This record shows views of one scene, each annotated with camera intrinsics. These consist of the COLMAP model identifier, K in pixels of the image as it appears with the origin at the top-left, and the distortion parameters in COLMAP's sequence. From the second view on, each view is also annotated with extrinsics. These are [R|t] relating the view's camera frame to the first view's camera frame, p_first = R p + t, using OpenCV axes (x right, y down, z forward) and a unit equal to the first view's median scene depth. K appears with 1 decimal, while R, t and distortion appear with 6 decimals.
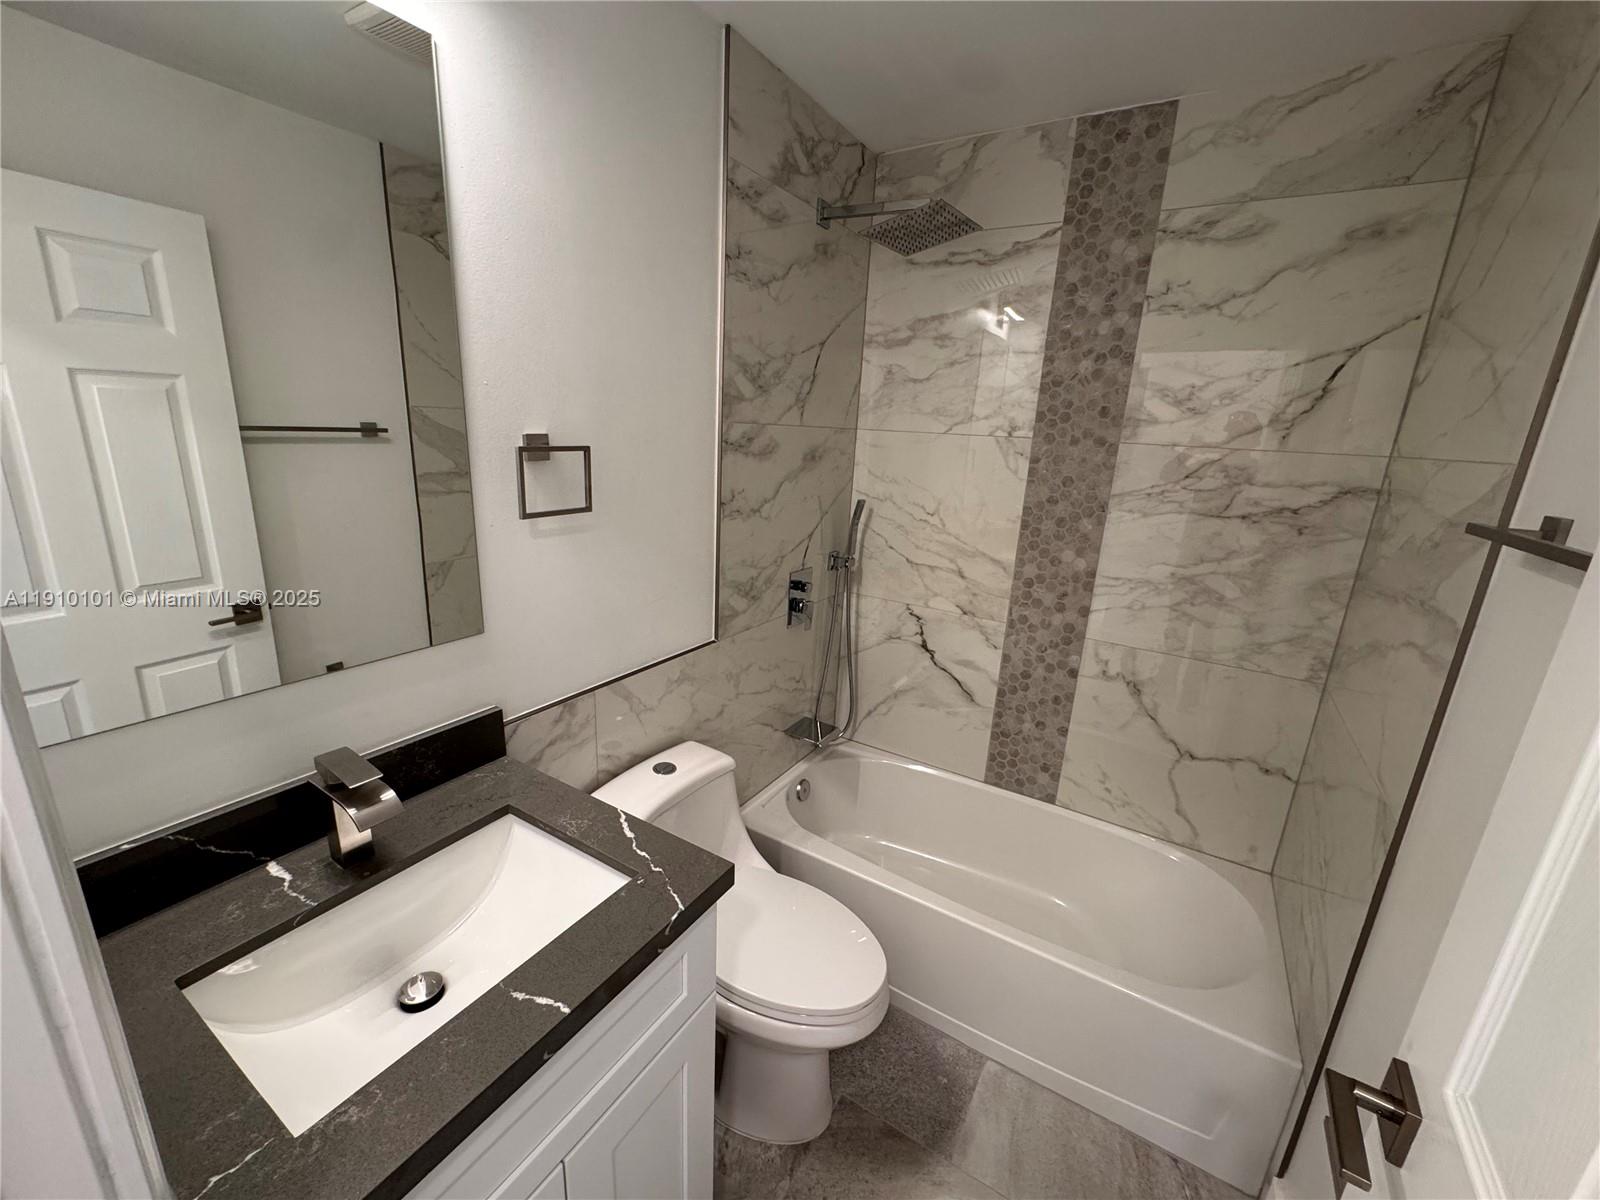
lens RADIAL K [[637.9, 0, 802.8], [0, 637.9, 602.0], [0, 0, 1]] dist [-0.000336, -0.000098]
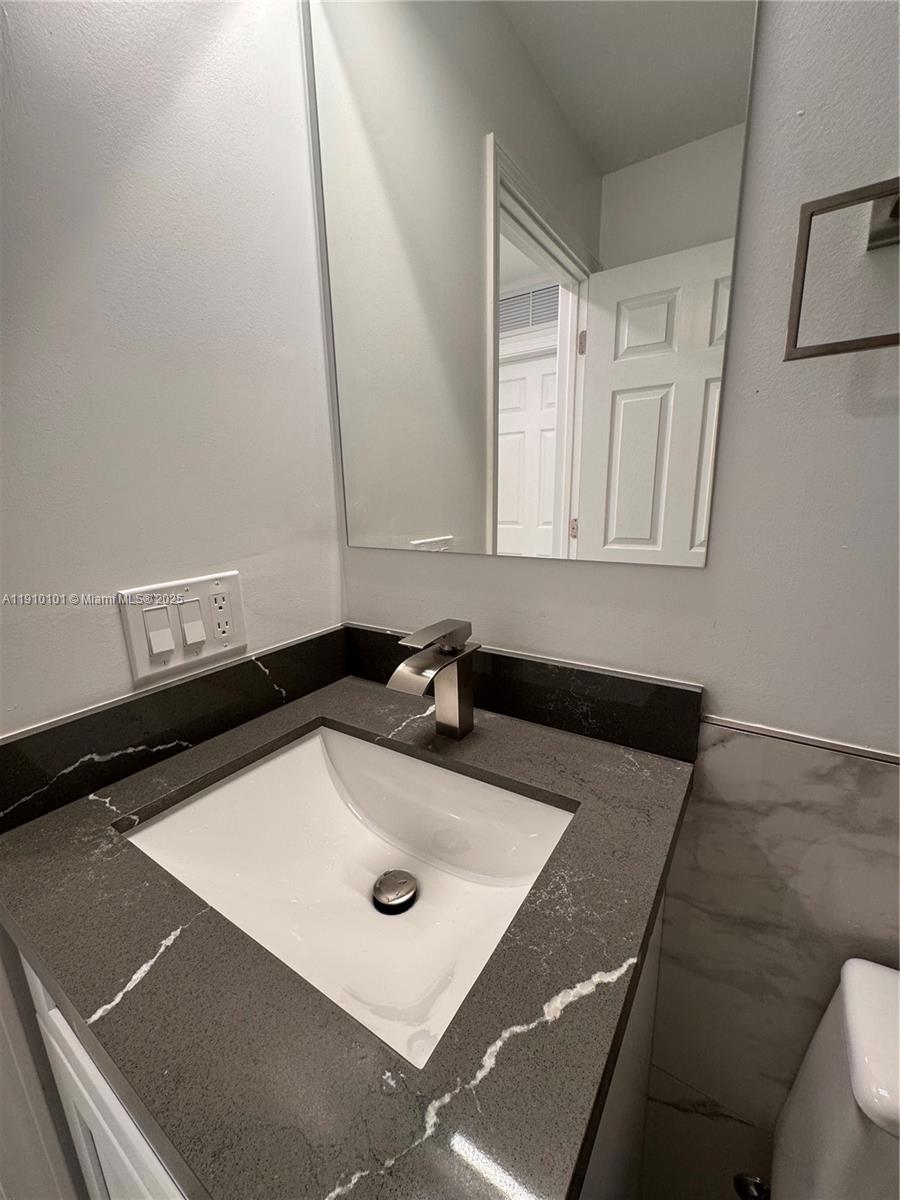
lens RADIAL K [[478.4, 0, 450.0], [0, 478.4, 600.0], [0, 0, 1]] dist [-0.000336, -0.000098]
pose [[-0.041938, 0.175838, -0.983525, -0.000688], [-0.242251, 0.953228, 0.180751, 0.050270], [0.969307, 0.245840, 0.002620, 0.703684]]
